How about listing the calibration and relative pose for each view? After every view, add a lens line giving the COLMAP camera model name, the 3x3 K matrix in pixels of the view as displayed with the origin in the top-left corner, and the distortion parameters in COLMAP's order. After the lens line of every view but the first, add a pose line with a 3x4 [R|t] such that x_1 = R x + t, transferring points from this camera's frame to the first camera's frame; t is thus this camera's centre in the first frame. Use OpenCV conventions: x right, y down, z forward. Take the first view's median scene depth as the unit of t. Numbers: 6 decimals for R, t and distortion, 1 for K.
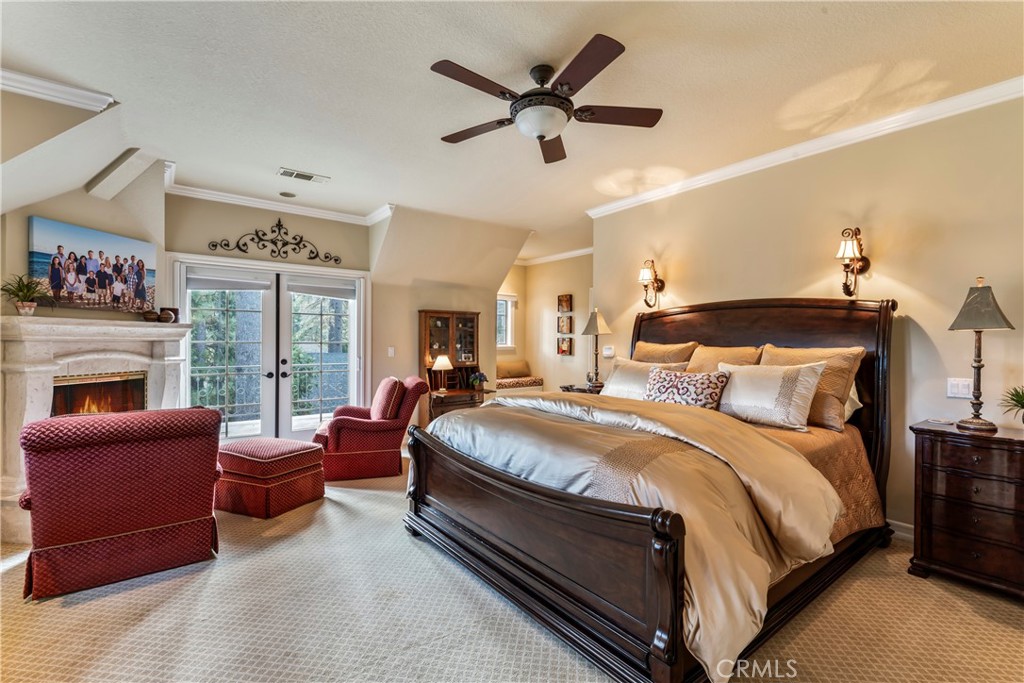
lens RADIAL K [[464.8, 0, 516.0], [0, 464.8, 347.0], [0, 0, 1]] dist [-0.001339, 0.000386]
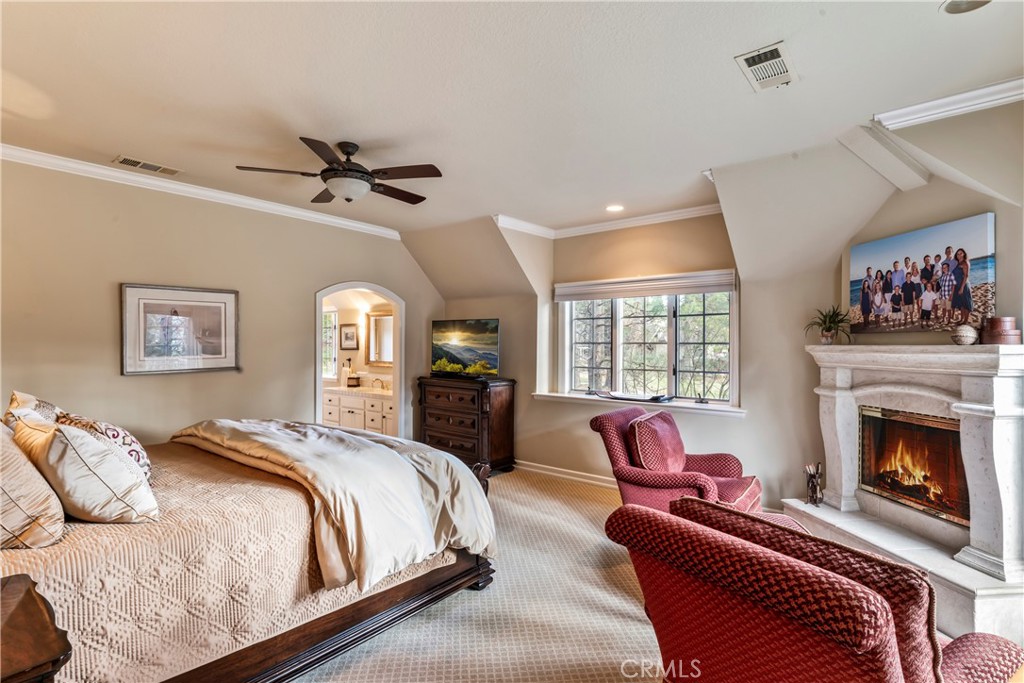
lens RADIAL K [[478.8, 0, 514.0], [0, 478.8, 349.6], [0, 0, 1]] dist [0.001889, 0.000214]
pose [[-0.970136, -0.010342, -0.242342, -0.047621], [-0.015377, 0.999703, 0.018896, -0.051785], [0.242075, 0.022058, -0.970007, 1.532452]]
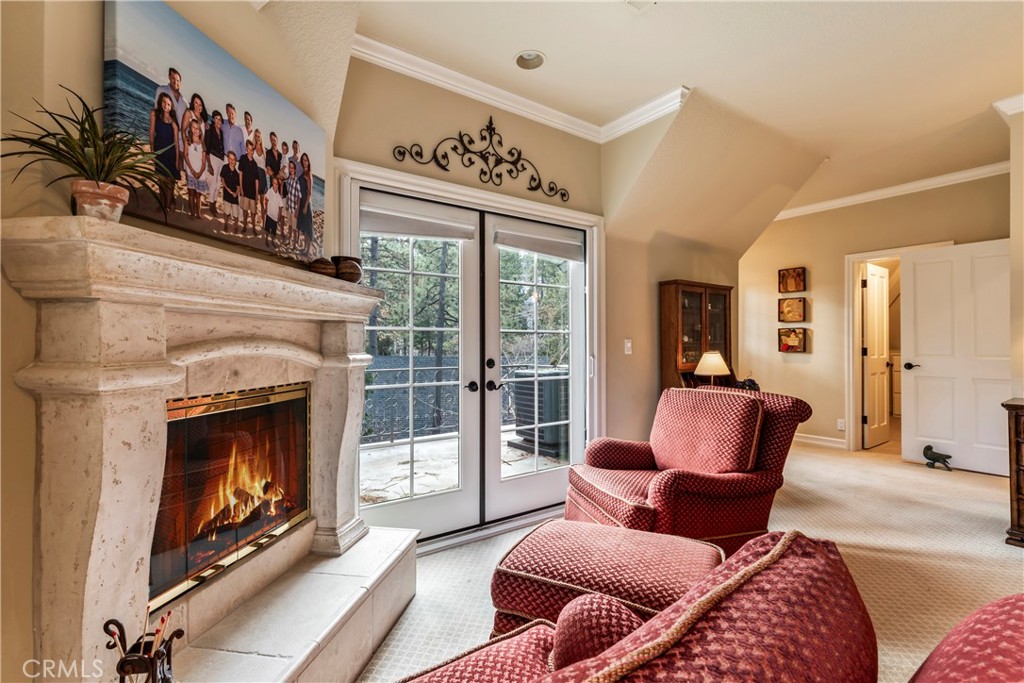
lens RADIAL K [[464.8, 0, 509.8], [0, 464.8, 344.3], [0, 0, 1]] dist [-0.001339, 0.000386]
pose [[0.999543, -0.007662, -0.029242, -0.595219], [0.007292, 0.999893, -0.012711, 0.019958], [0.029336, 0.012492, 0.999492, 0.534626]]
